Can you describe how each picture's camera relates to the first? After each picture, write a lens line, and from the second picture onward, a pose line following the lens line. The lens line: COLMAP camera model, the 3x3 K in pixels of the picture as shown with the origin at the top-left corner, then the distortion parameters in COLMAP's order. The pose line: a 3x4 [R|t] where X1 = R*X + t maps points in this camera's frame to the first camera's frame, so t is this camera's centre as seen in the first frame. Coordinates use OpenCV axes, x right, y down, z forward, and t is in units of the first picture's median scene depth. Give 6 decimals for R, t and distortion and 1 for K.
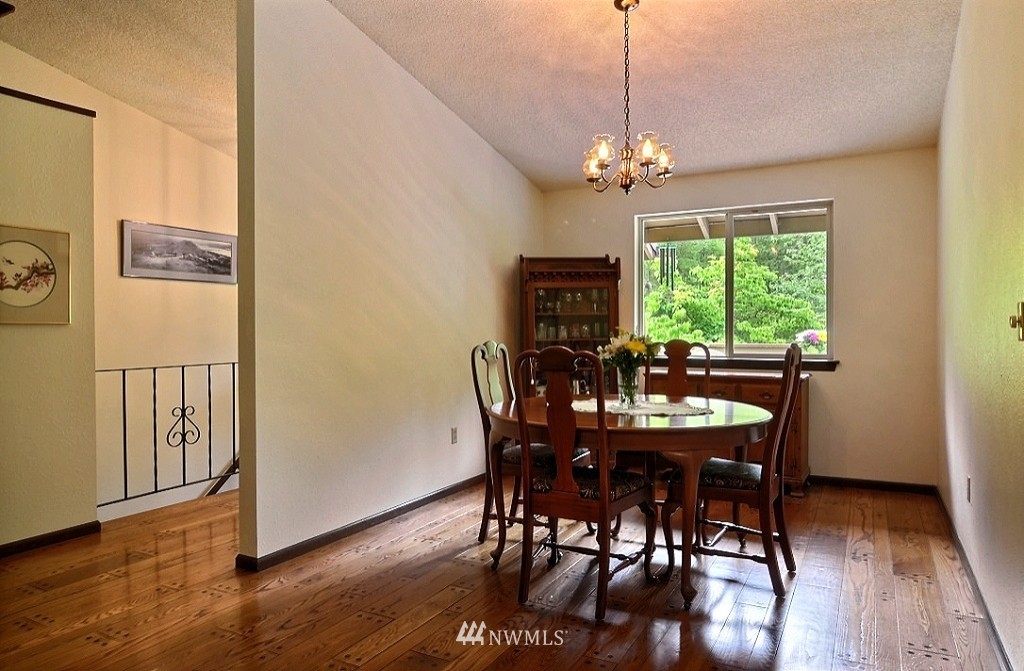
lens RADIAL K [[665.0, 0, 511.1], [0, 665.0, 335.3], [0, 0, 1]] dist [0.004484, 0.000727]
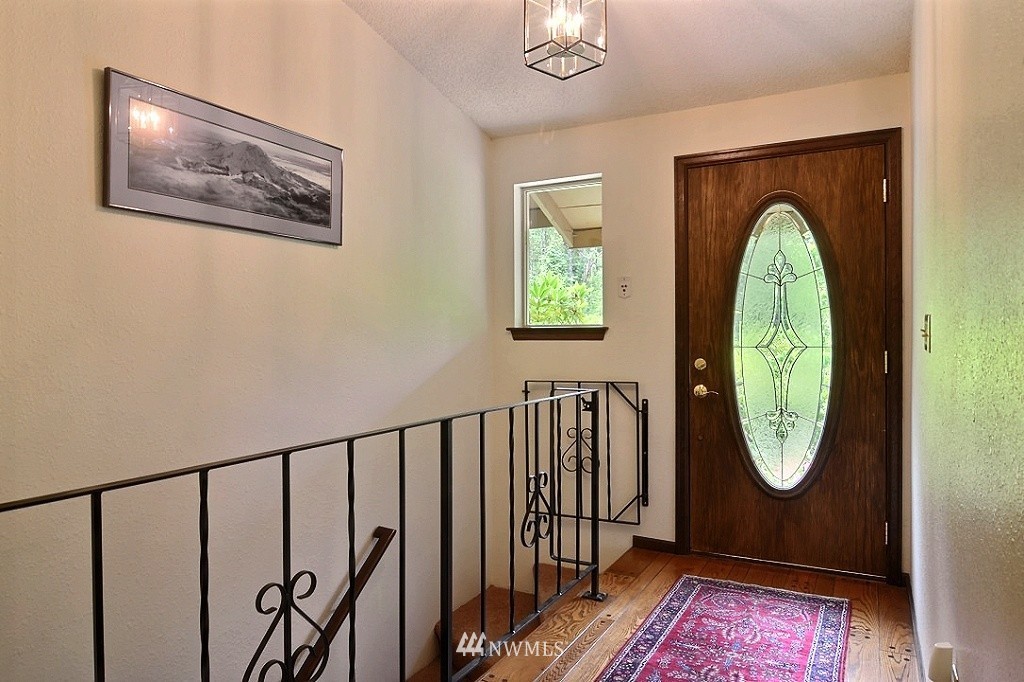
lens RADIAL K [[664.9, 0, 513.5], [0, 664.9, 338.4], [0, 0, 1]] dist [-0.000041, -0.001460]
pose [[0.999962, 0.002673, 0.008295, -0.312810], [-0.002621, 0.999977, -0.006293, -0.005378], [-0.008311, 0.006271, 0.999946, 0.548405]]
